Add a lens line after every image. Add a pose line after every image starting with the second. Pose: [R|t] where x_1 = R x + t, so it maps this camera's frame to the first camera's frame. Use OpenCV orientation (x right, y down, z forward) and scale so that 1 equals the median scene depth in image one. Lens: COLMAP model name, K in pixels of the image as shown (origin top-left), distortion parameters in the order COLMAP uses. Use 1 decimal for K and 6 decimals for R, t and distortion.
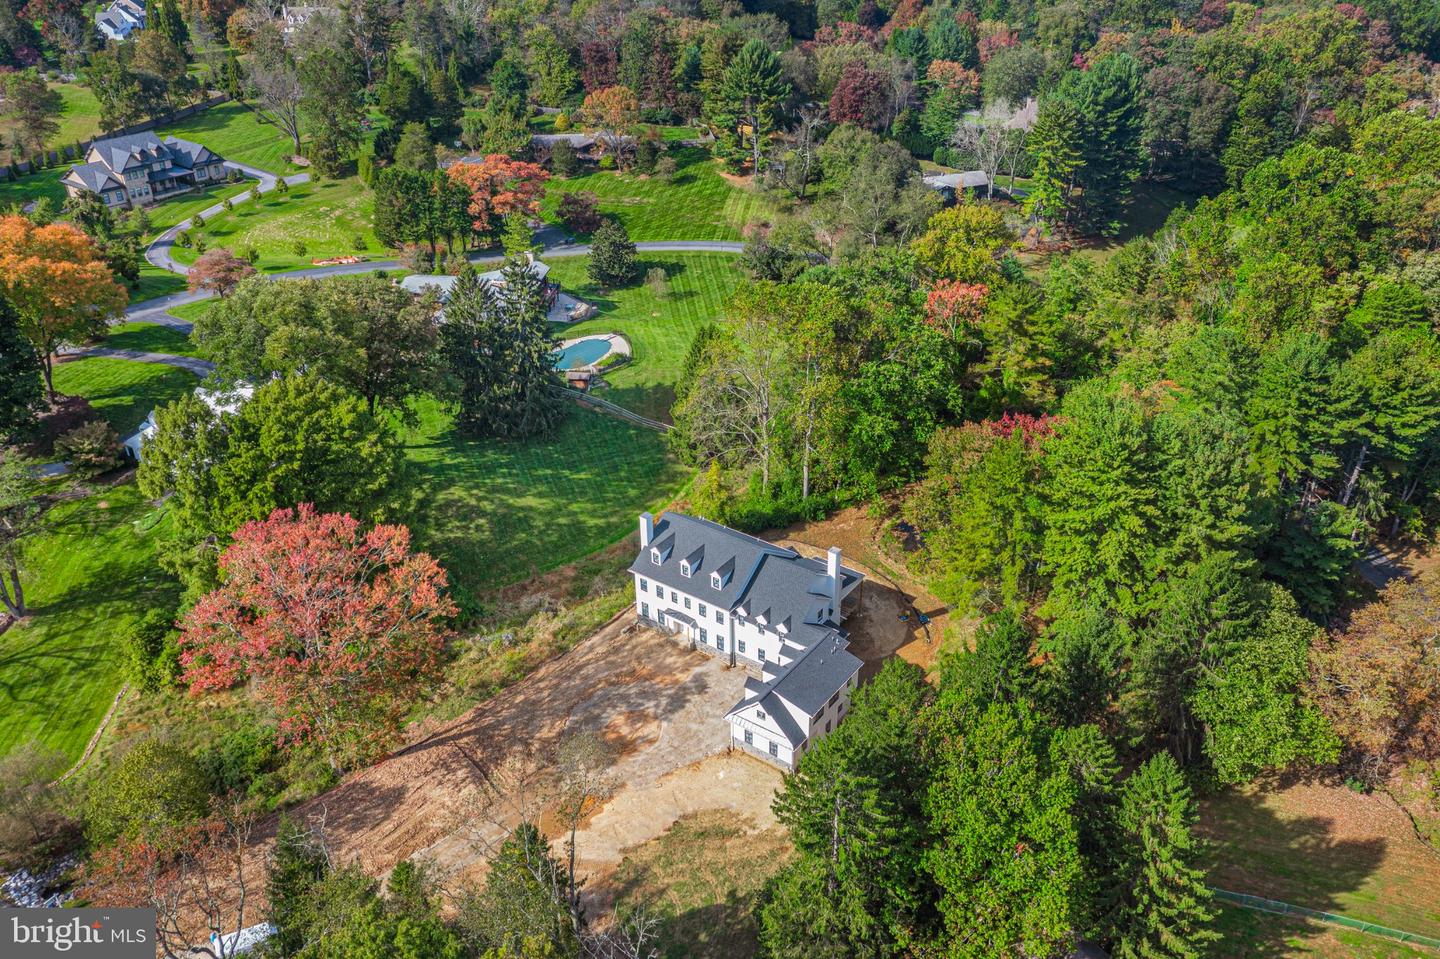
lens RADIAL K [[1137.5, 0, 720.0], [0, 1137.5, 479.5], [0, 0, 1]] dist [-0.013962, 0.011937]
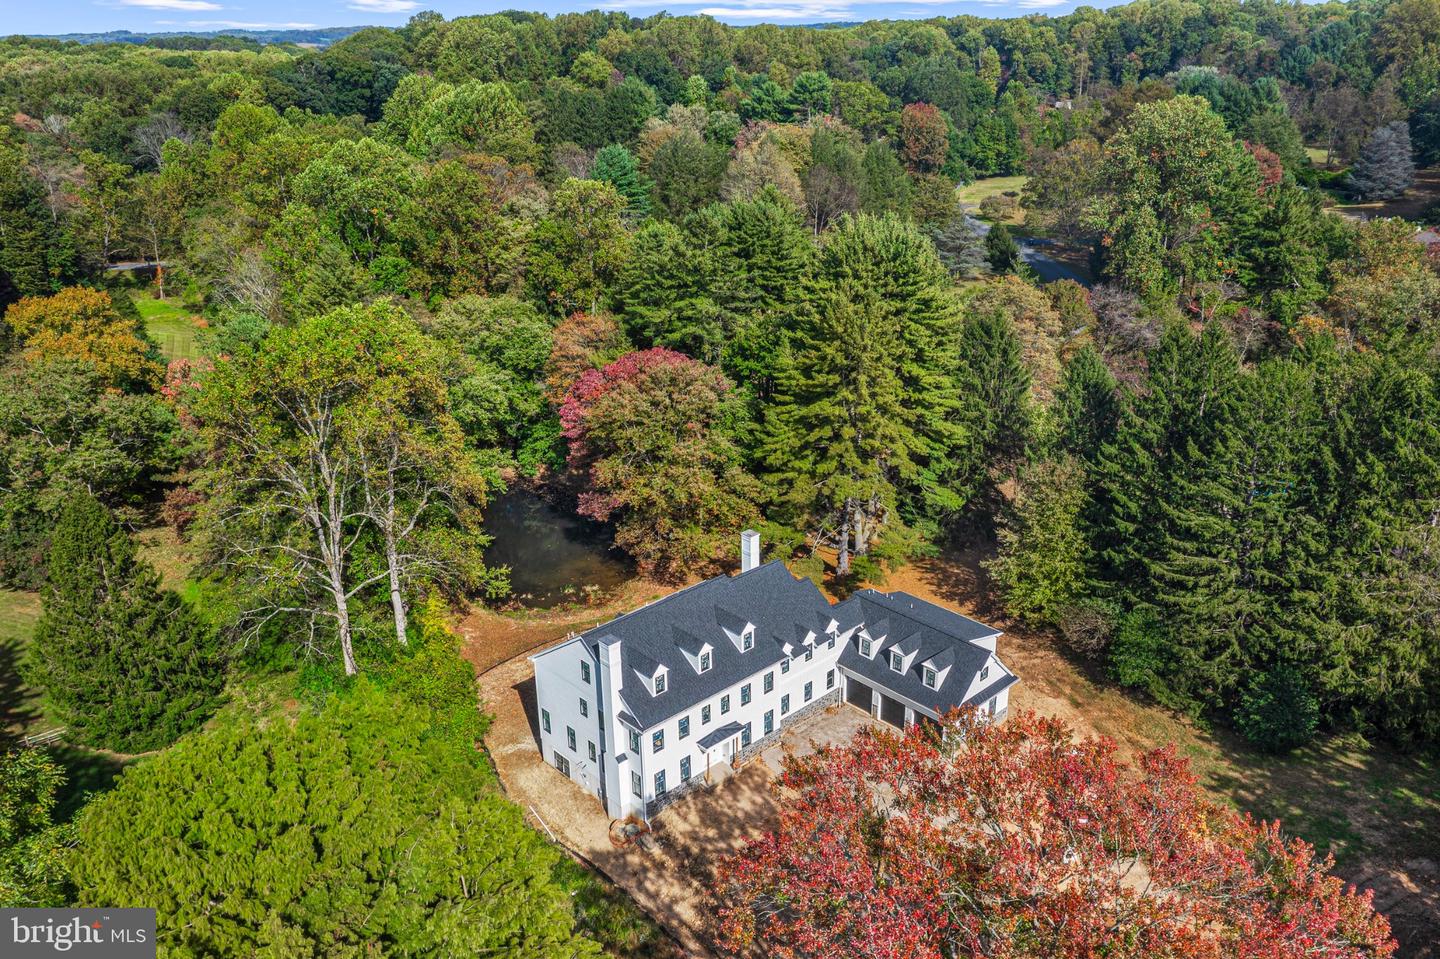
lens RADIAL K [[1137.5, 0, 720.0], [0, 1137.5, 479.5], [0, 0, 1]] dist [-0.013962, 0.011937]
pose [[0.198101, -0.348930, 0.915971, -0.576056], [0.504743, 0.837381, 0.209829, -0.135716], [-0.840232, 0.420763, 0.342006, 0.723751]]
